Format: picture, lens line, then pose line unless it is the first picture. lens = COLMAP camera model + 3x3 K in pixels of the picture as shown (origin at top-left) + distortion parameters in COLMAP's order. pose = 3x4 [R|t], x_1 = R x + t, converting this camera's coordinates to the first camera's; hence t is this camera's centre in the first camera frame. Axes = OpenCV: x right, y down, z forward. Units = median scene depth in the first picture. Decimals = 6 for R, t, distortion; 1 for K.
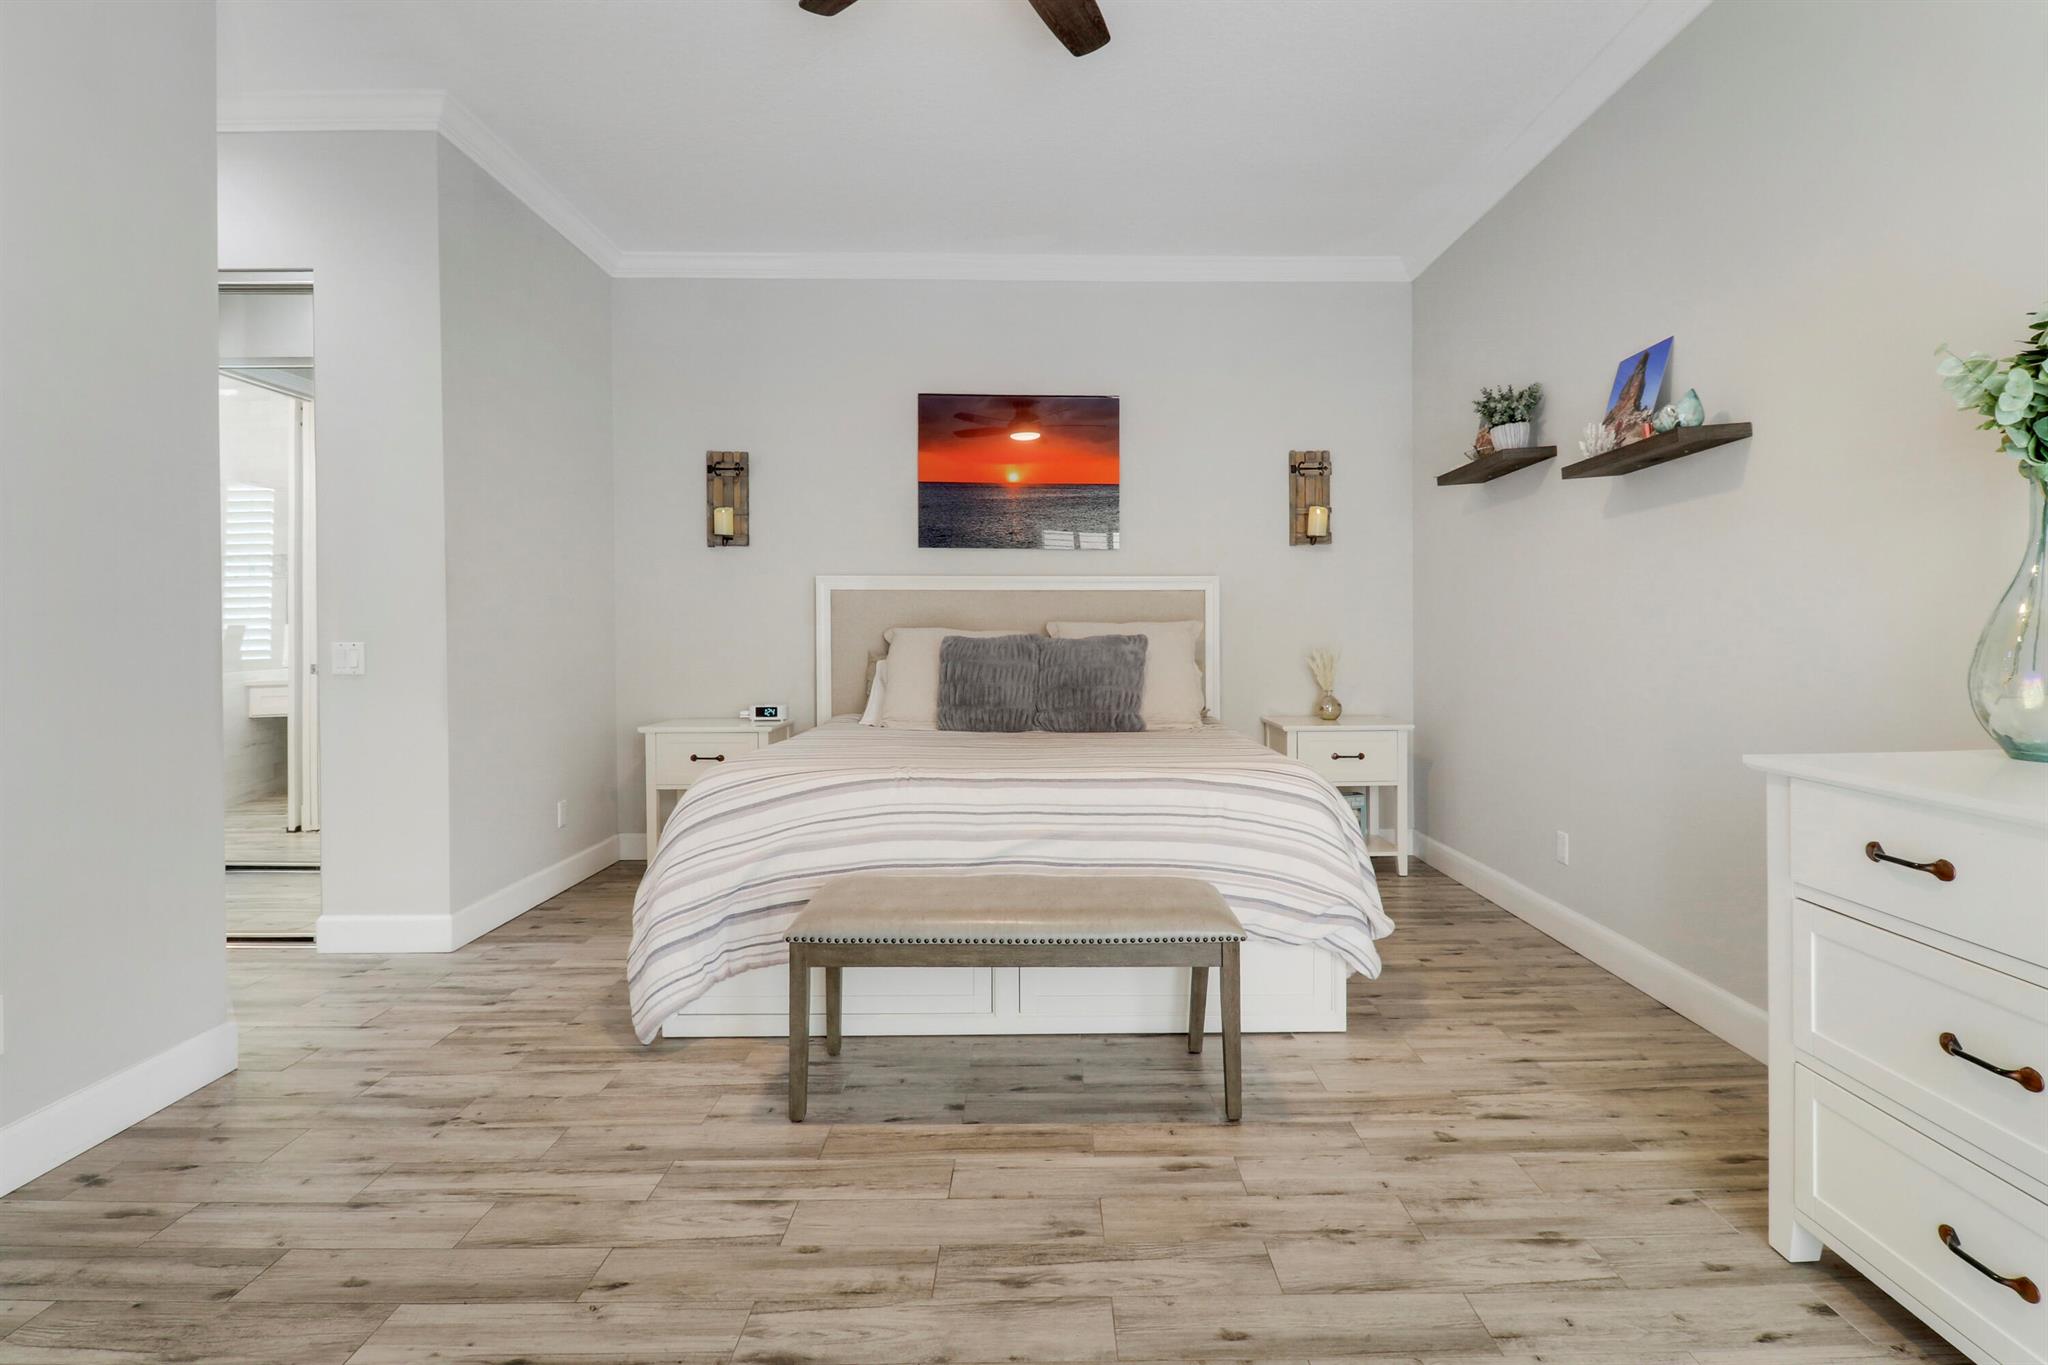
lens RADIAL K [[966.8, 0, 1056.4], [0, 966.8, 637.5], [0, 0, 1]] dist [0.000277, -0.011615]
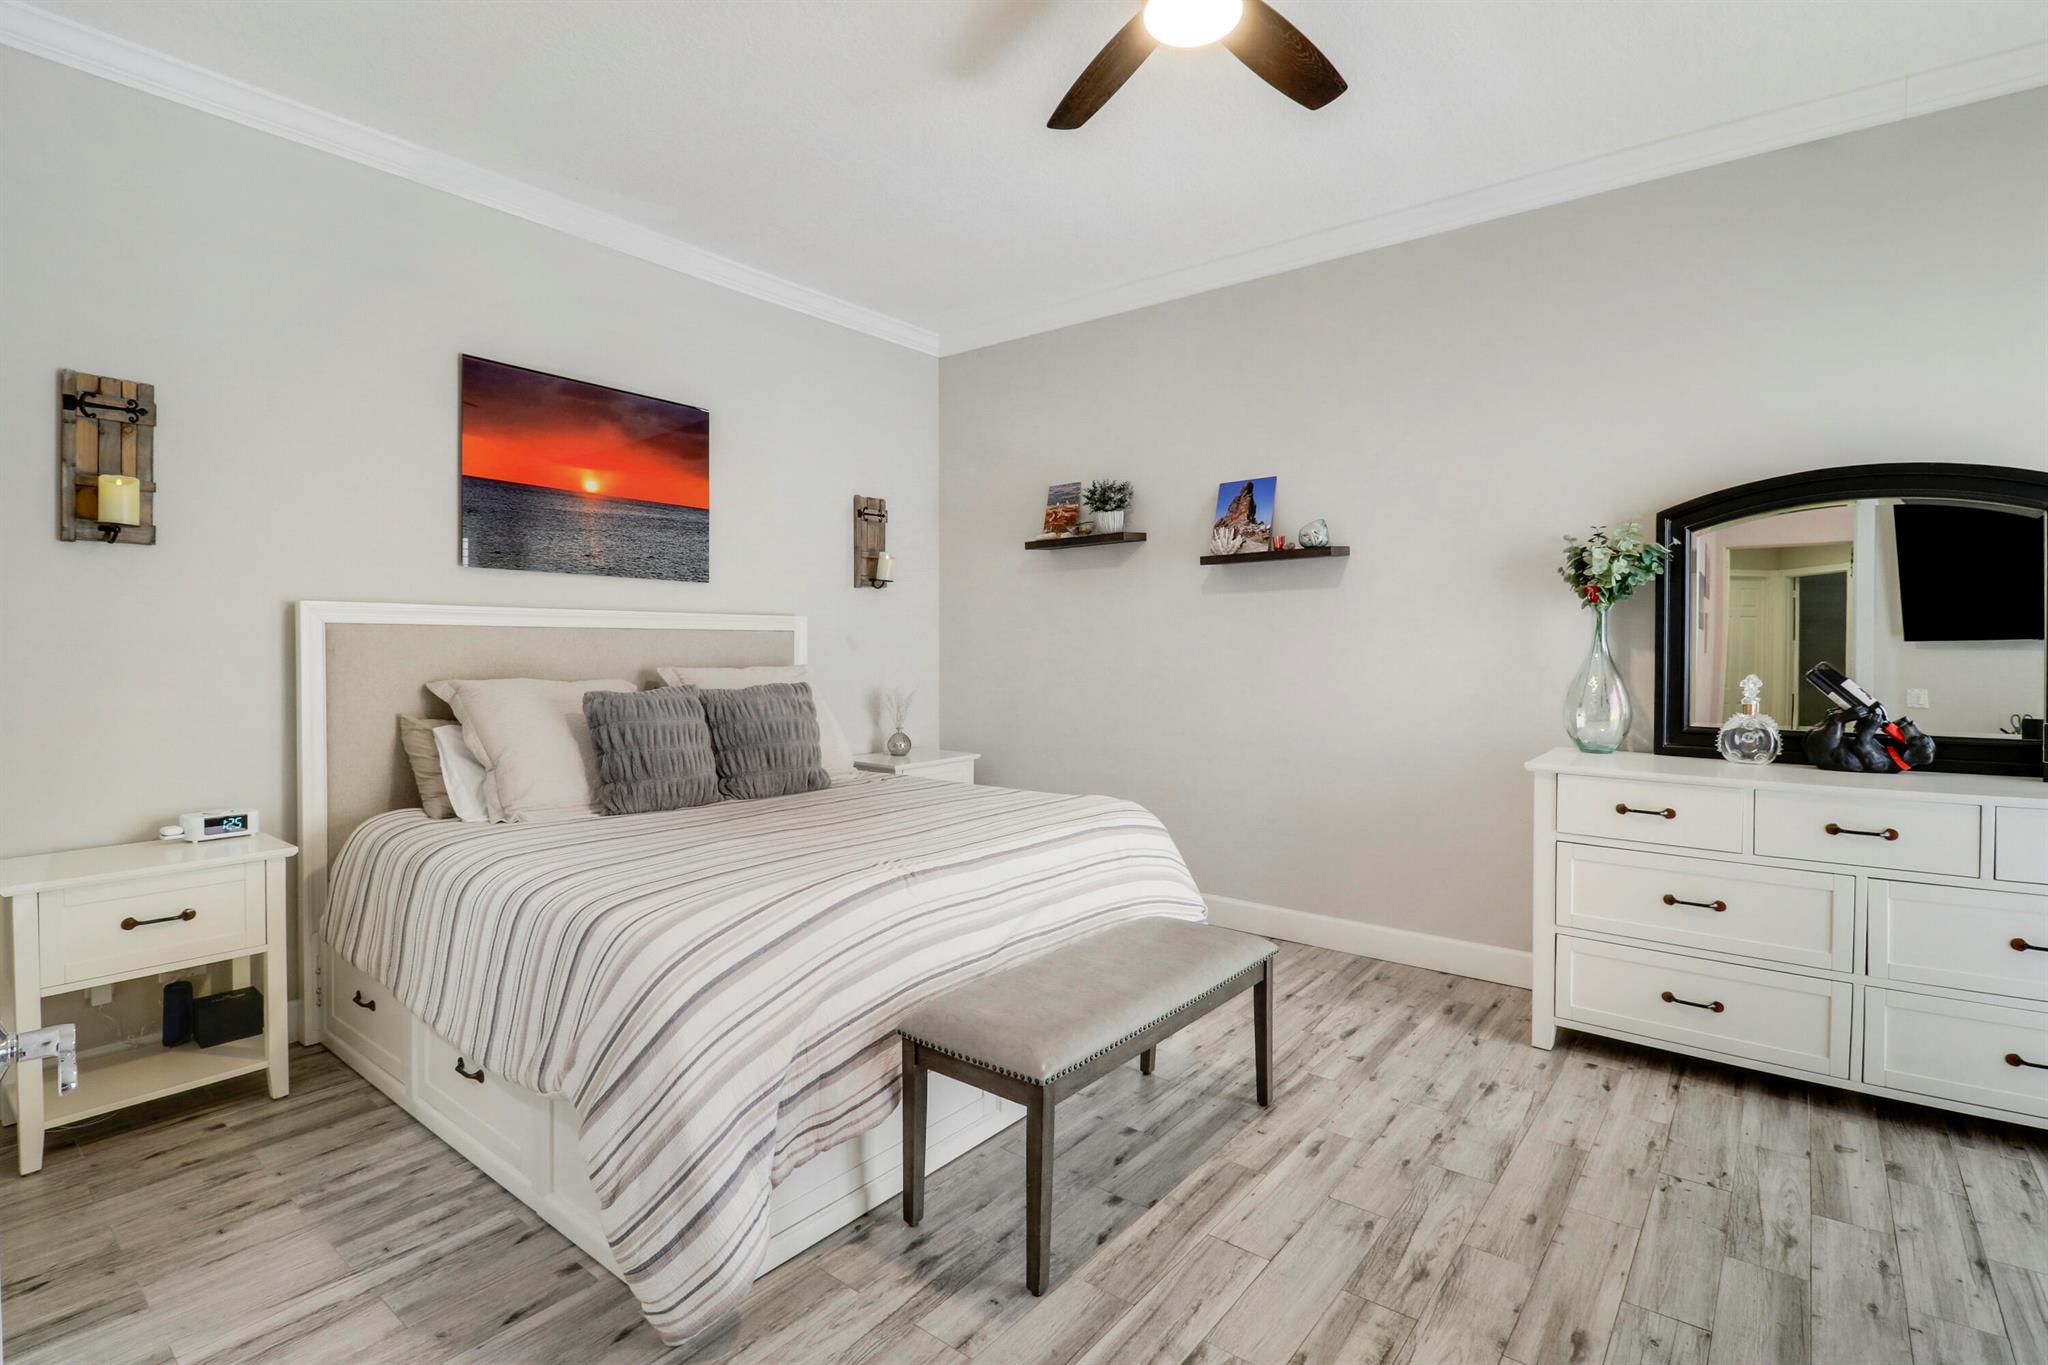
lens RADIAL K [[966.8, 0, 1026.9], [0, 966.8, 642.0], [0, 0, 1]] dist [0.000277, -0.011615]
pose [[0.634436, 0.006206, 0.772951, -0.507857], [0.001015, 0.999960, -0.008862, -0.034441], [-0.772975, 0.006407, 0.634404, 0.254722]]
